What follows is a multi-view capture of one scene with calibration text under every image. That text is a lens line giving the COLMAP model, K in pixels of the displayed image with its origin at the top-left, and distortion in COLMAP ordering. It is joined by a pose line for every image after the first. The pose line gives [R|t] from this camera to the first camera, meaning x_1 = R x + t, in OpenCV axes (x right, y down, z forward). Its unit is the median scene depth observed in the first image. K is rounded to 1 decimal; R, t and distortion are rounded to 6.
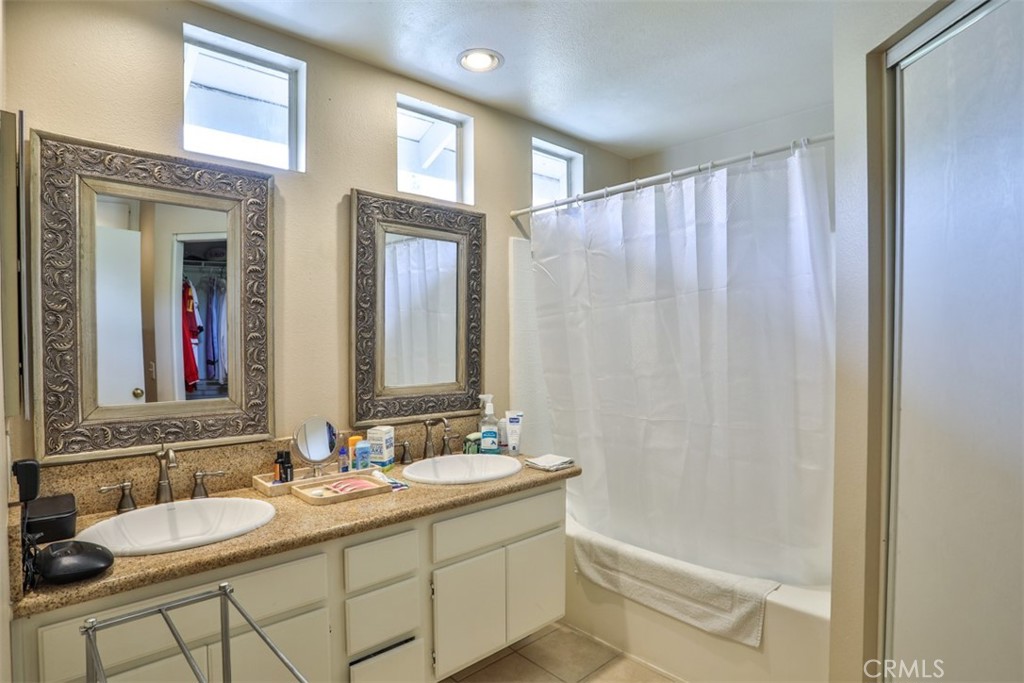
lens RADIAL K [[521.4, 0, 514.2], [0, 521.4, 334.9], [0, 0, 1]] dist [-0.081970, 0.034621]
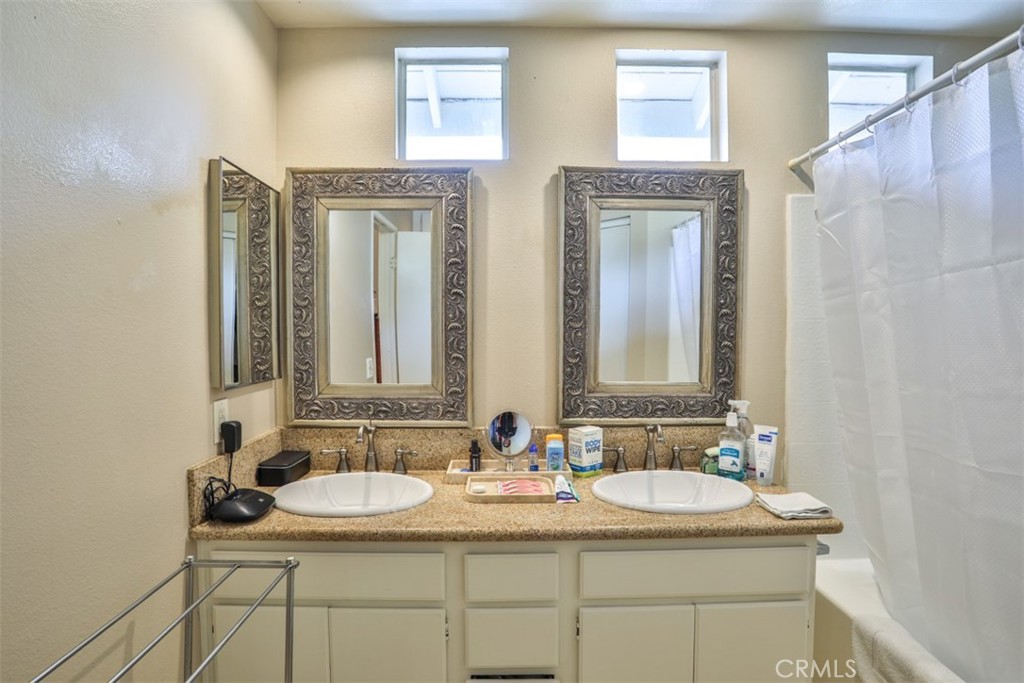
lens RADIAL K [[521.4, 0, 514.2], [0, 521.4, 334.9], [0, 0, 1]] dist [-0.081970, 0.034621]
pose [[0.758950, 0.012824, -0.651022, 0.259106], [0.002389, 0.999744, 0.022479, -0.003300], [0.651144, -0.018616, 0.758726, 0.263170]]
